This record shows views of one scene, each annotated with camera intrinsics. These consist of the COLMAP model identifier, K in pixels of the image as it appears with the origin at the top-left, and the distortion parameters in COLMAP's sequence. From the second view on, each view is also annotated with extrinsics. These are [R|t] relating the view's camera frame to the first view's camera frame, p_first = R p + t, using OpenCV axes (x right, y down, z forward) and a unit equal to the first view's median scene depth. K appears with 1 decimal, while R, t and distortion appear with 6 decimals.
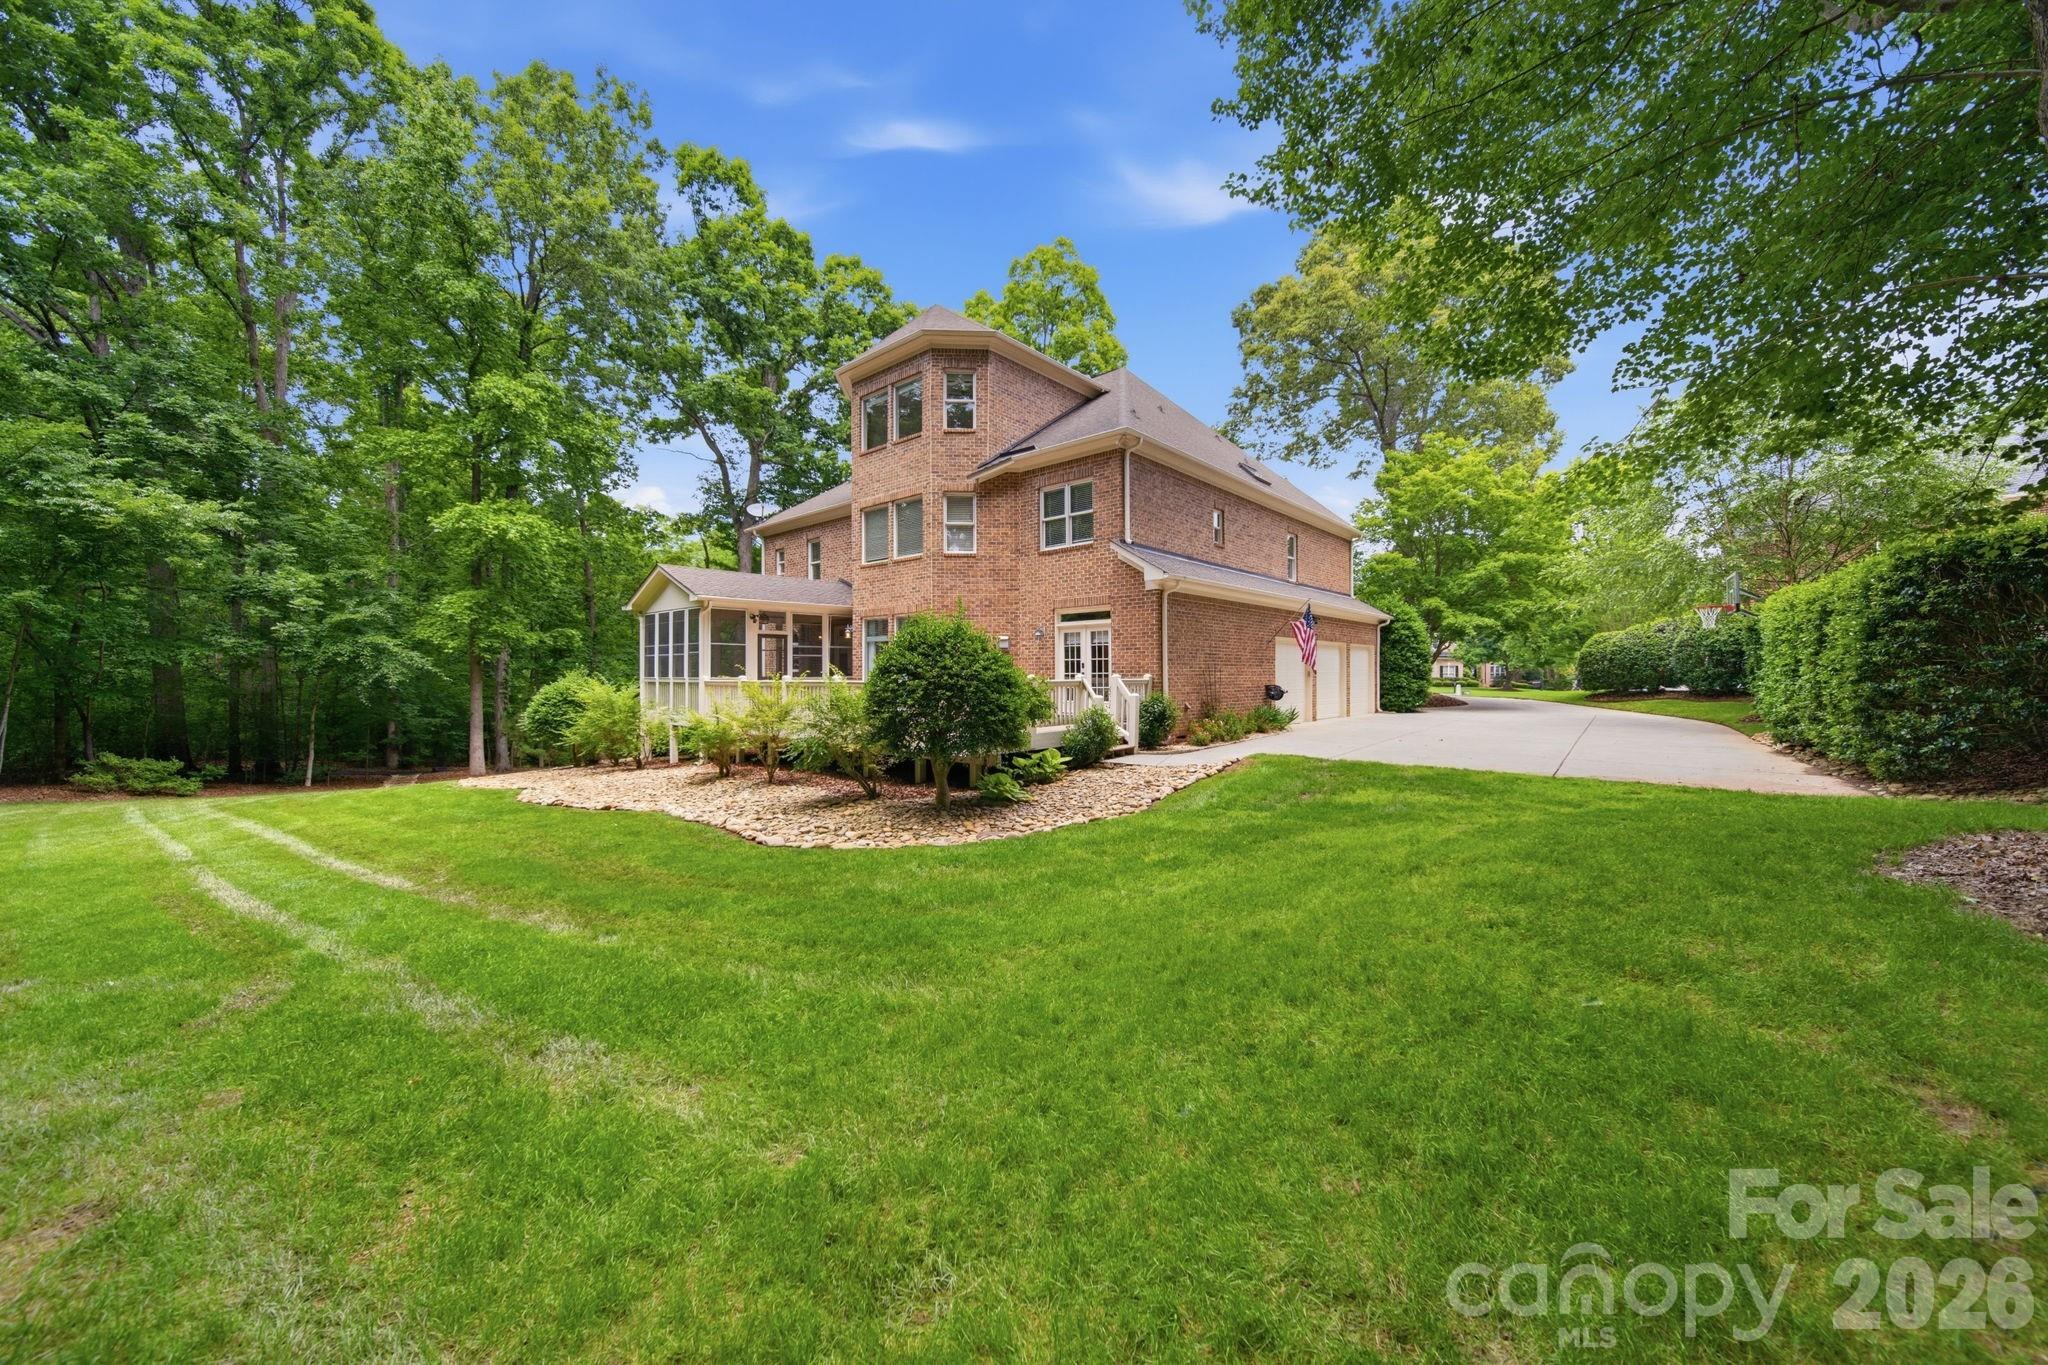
lens RADIAL K [[726.4, 0, 1024.0], [0, 726.4, 682.5], [0, 0, 1]] dist [0.001965, 0.000347]
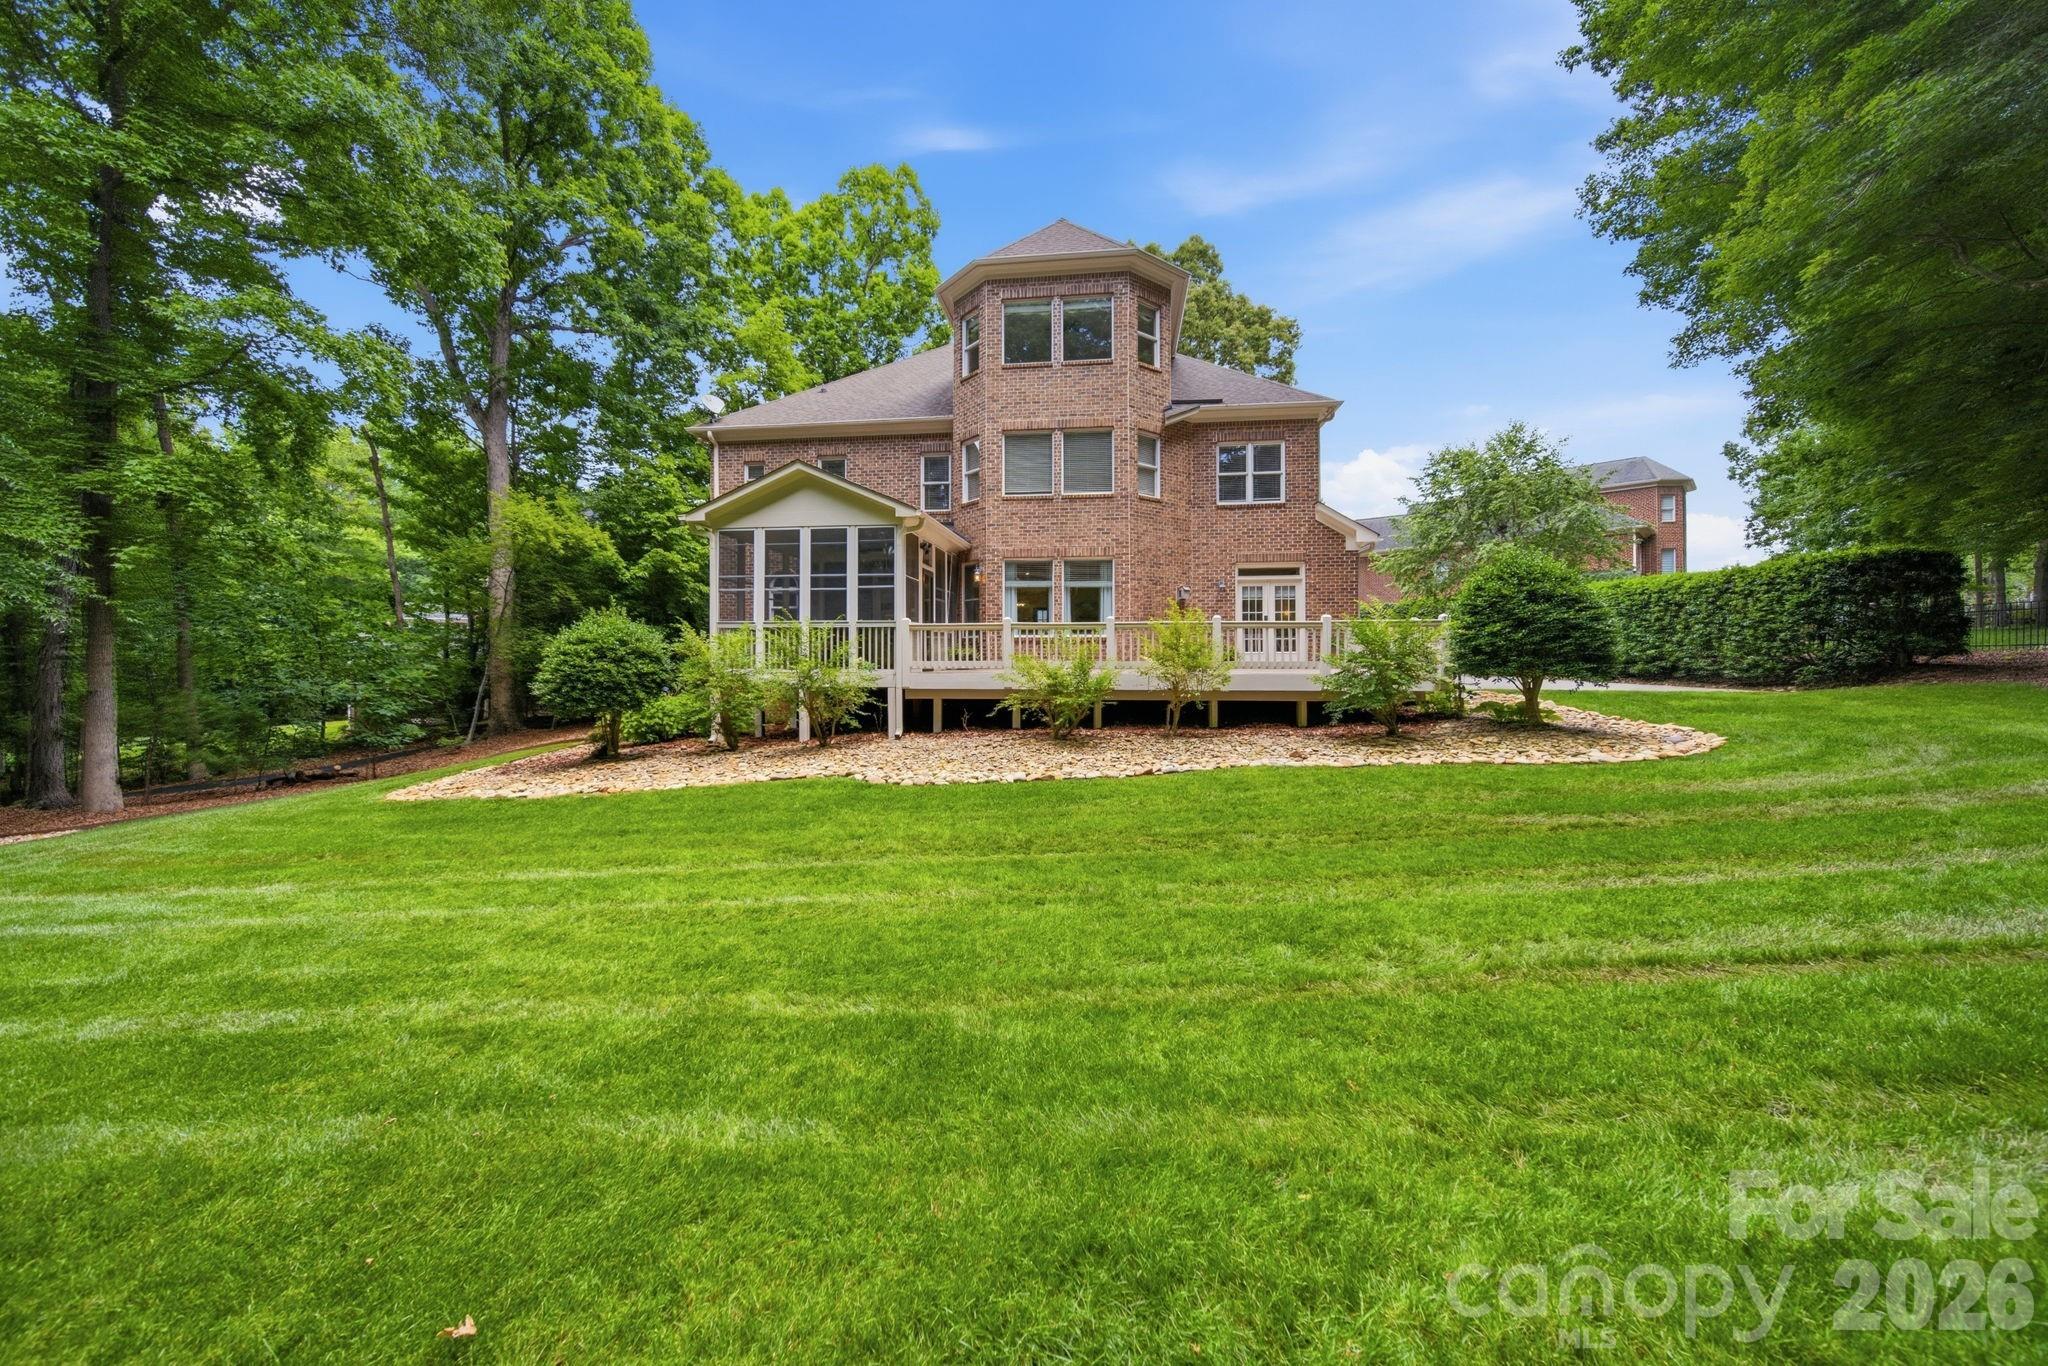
lens RADIAL K [[726.4, 0, 1024.0], [0, 726.4, 683.0], [0, 0, 1]] dist [0.001965, 0.000347]
pose [[0.826712, -0.019063, 0.562302, -0.761305], [0.005496, 0.999652, 0.025809, 0.039692], [-0.562598, -0.018246, 0.826529, 0.302288]]
